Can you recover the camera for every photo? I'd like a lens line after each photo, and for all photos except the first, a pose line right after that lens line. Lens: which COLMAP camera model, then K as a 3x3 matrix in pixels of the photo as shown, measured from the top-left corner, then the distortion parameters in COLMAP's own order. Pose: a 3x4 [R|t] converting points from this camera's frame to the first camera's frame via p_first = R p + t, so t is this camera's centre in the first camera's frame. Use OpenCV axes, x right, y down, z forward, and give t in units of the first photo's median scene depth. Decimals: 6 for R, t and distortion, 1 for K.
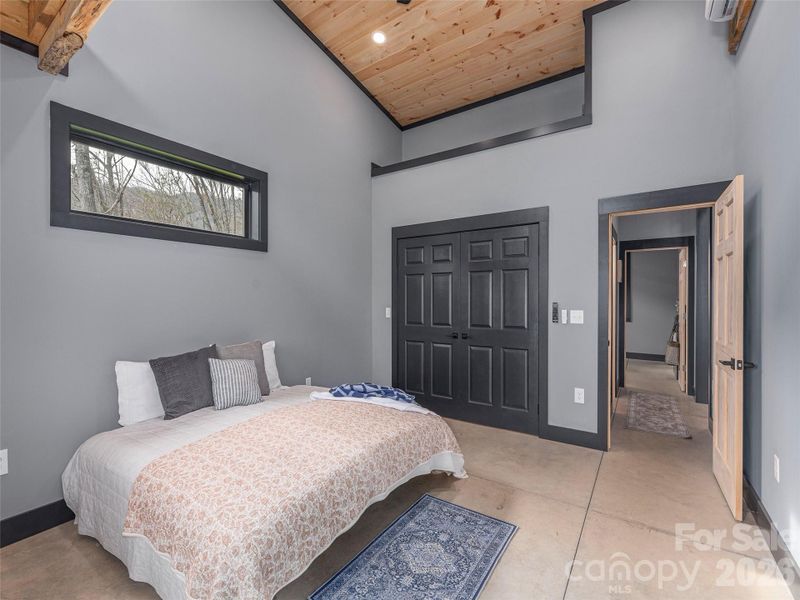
lens RADIAL K [[359.2, 0, 400.0], [0, 359.2, 300.0], [0, 0, 1]] dist [-0.000323, -0.000100]
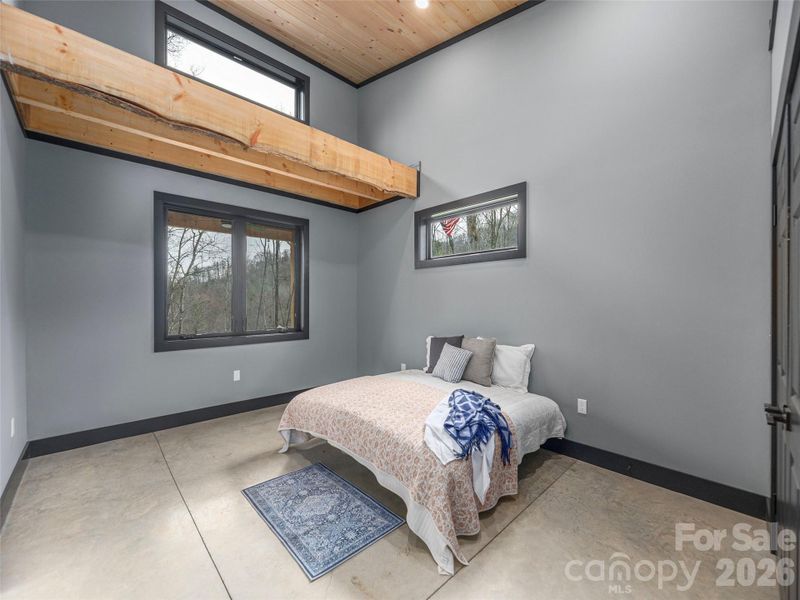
lens RADIAL K [[326.3, 0, 400.0], [0, 326.3, 300.0], [0, 0, 1]] dist [0.000055, -0.000002]
pose [[-0.207548, -0.000104, -0.978225, 1.056959], [-0.003010, 0.999995, 0.000532, -0.018244], [0.978220, 0.003055, -0.207548, 1.397176]]
